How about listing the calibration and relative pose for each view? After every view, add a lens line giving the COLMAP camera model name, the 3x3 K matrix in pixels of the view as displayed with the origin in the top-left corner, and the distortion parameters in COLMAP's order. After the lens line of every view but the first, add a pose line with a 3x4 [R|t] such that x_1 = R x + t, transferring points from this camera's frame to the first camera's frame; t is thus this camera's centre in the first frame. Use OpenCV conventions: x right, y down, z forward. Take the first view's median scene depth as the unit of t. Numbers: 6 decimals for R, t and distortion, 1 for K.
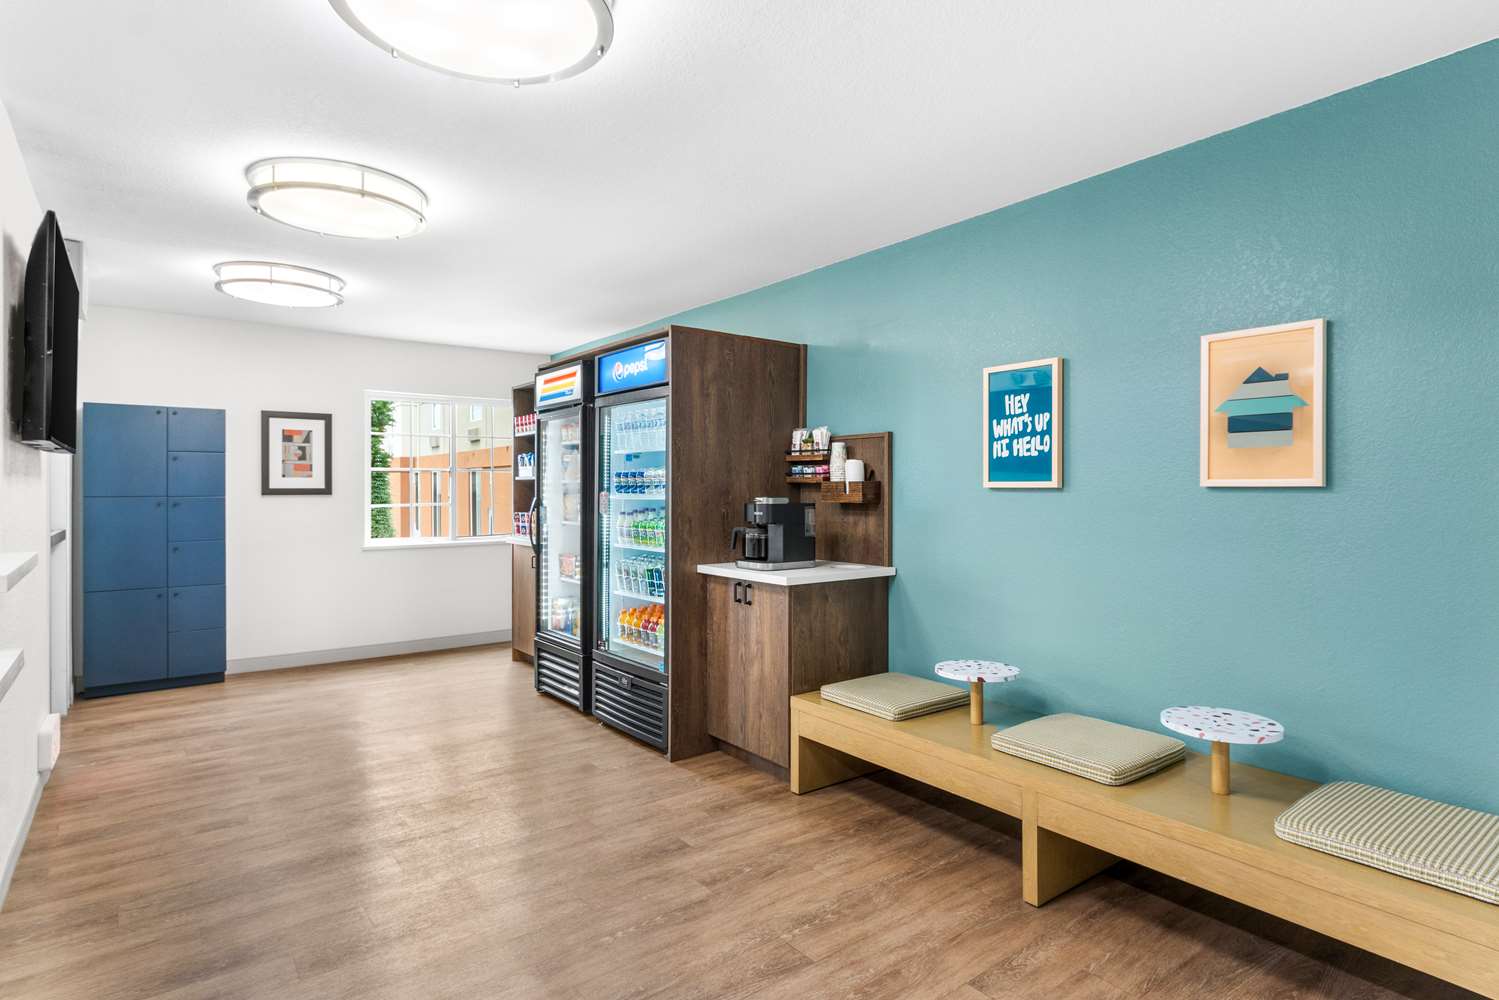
lens RADIAL K [[824.5, 0, 749.5], [0, 824.5, 500.0], [0, 0, 1]] dist [0.000222, -0.000710]
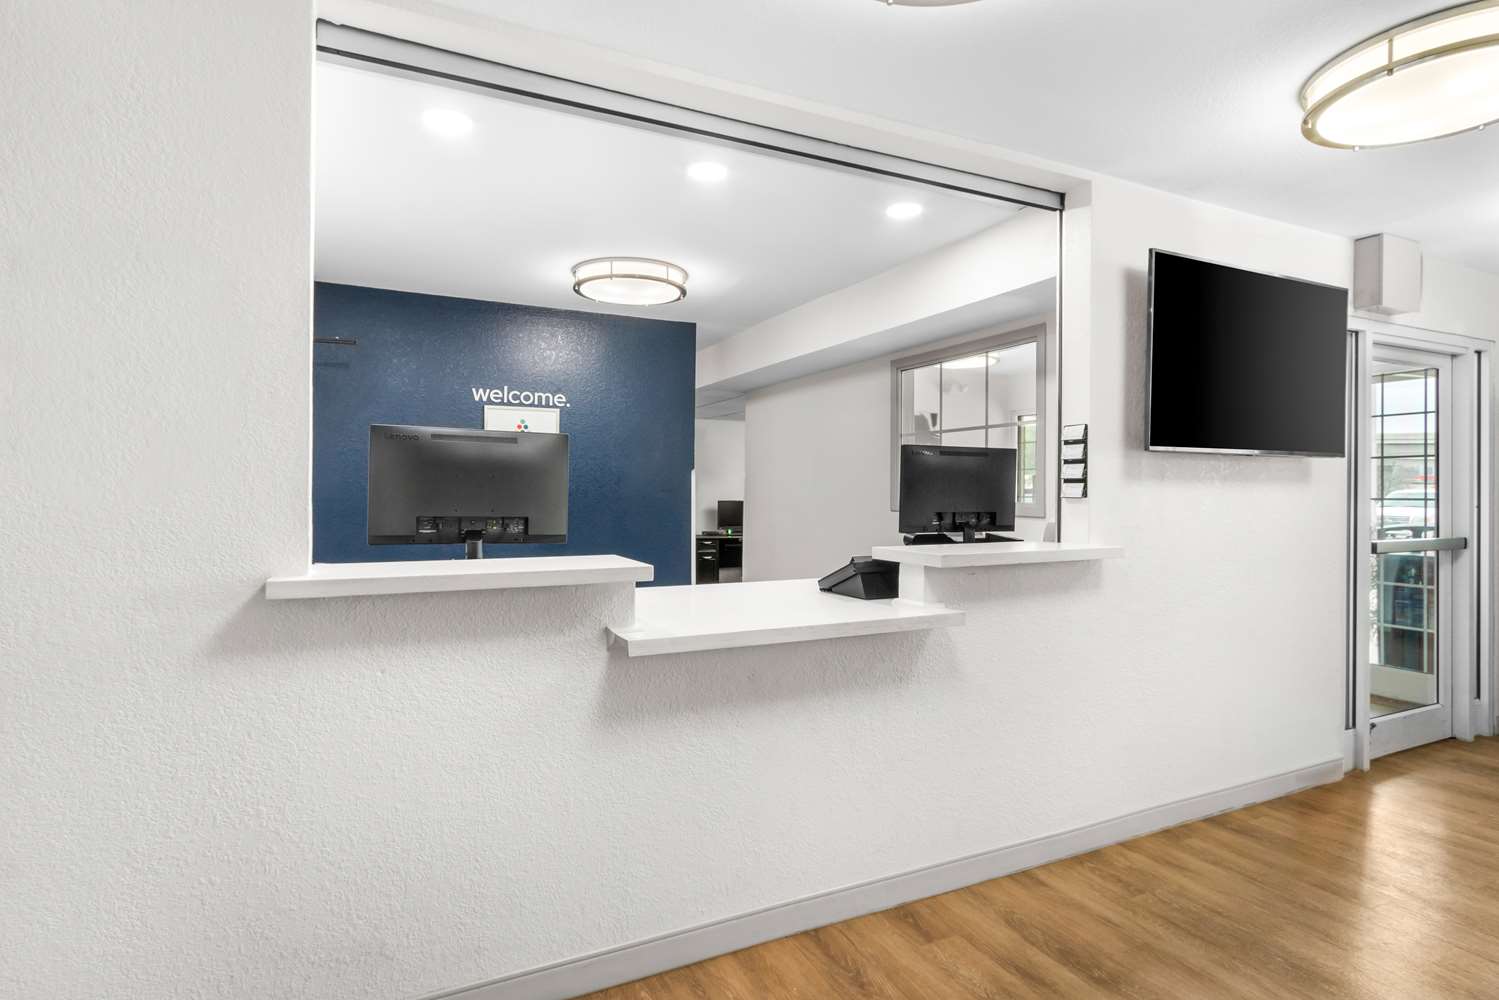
lens RADIAL K [[799.8, 0, 752.8], [0, 799.8, 481.4], [0, 0, 1]] dist [-0.000276, 0.000470]
pose [[-0.167087, -0.009287, -0.985898, 0.262907], [-0.017523, 0.999826, -0.006448, -0.009347], [0.985786, 0.016199, -0.167221, 0.517787]]
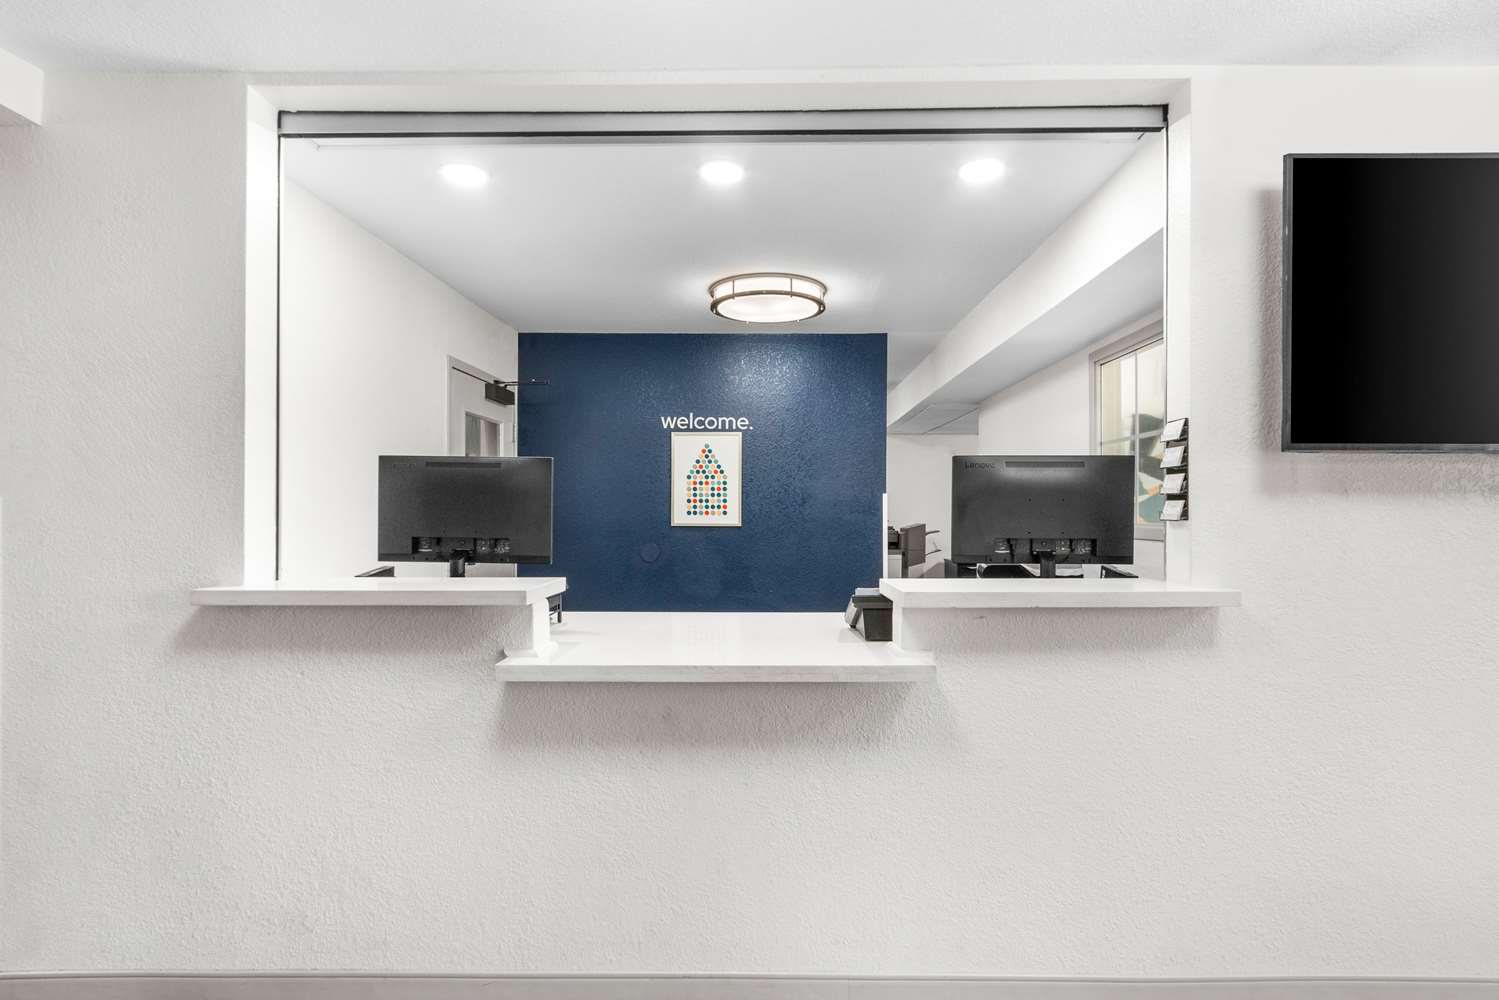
lens RADIAL K [[790.0, 0, 749.5], [0, 790.0, 500.0], [0, 0, 1]] dist [0.001010, 0.000346]
pose [[-0.601348, -0.008151, -0.798946, 0.035719], [-0.009392, 0.999951, -0.003133, -0.014374], [0.798932, 0.005620, -0.601395, 0.836658]]
